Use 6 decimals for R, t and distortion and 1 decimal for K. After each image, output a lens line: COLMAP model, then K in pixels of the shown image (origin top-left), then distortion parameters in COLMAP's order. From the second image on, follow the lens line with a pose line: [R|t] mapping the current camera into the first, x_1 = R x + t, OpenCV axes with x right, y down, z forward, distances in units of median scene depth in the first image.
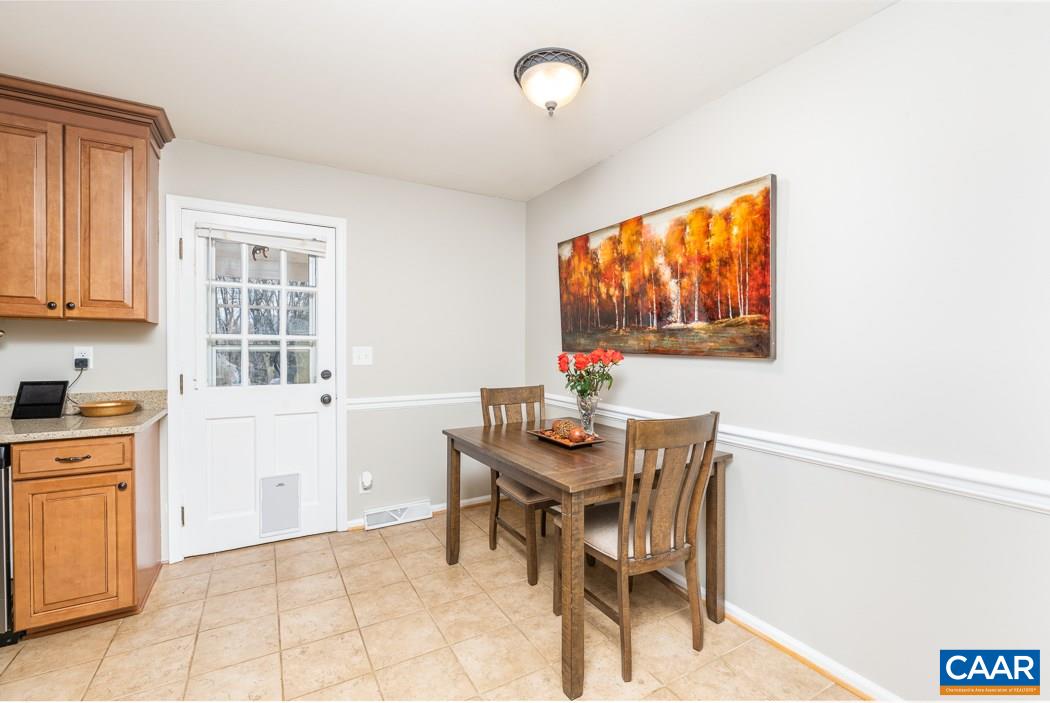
lens RADIAL K [[446.5, 0, 526.8], [0, 446.5, 349.2], [0, 0, 1]] dist [0.000333, 0.000013]
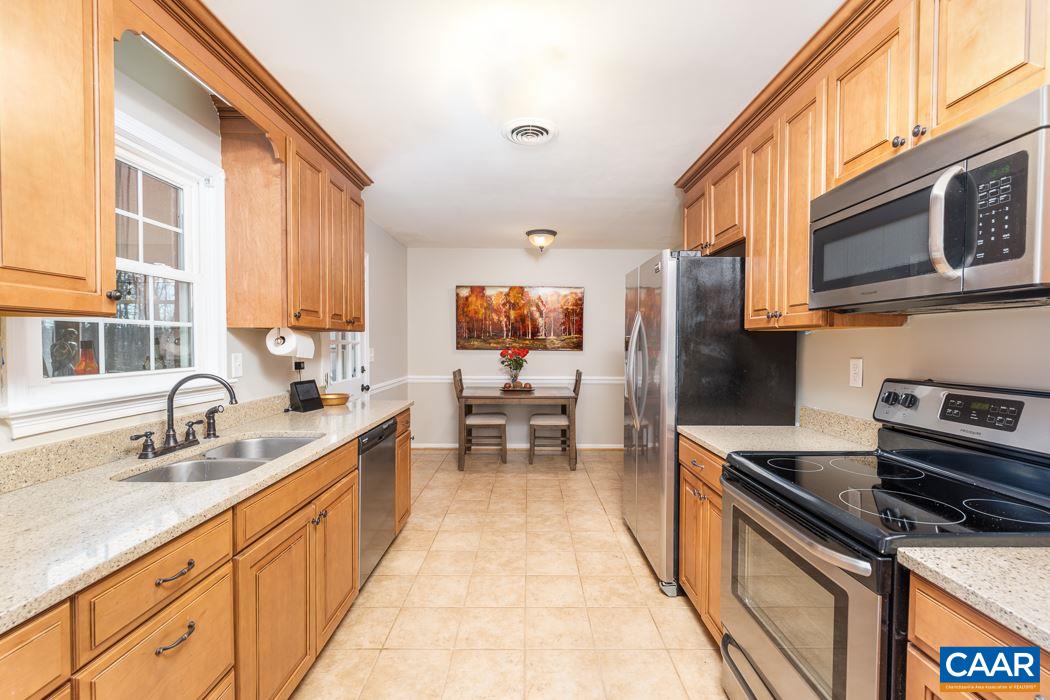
lens RADIAL K [[442.7, 0, 528.5], [0, 442.7, 352.4], [0, 0, 1]] dist [0.000428, -0.000238]
pose [[0.501136, -0.021477, 0.865102, -1.652034], [0.006797, 0.999759, 0.020883, -0.022495], [-0.865342, -0.004585, 0.501161, -0.108145]]
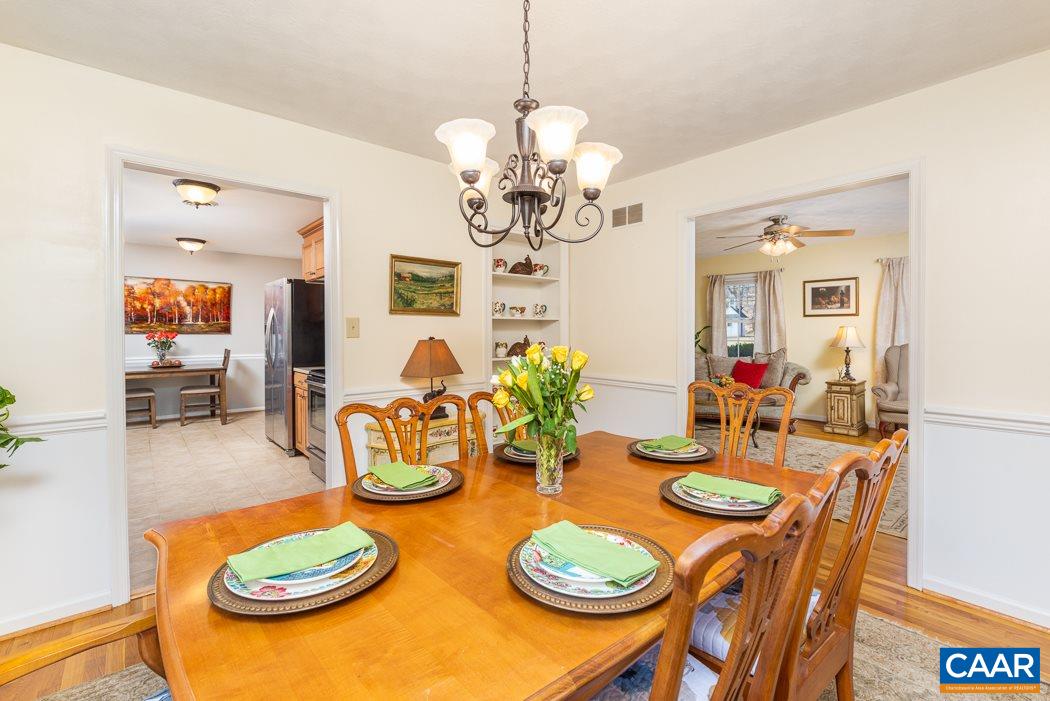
lens RADIAL K [[442.7, 0, 520.3], [0, 442.7, 330.2], [0, 0, 1]] dist [0.000428, -0.000238]
pose [[-0.192919, -0.009160, 0.981172, -2.684787], [0.008160, 0.999907, 0.010939, -0.019134], [-0.981181, 0.010116, -0.192827, -0.486169]]
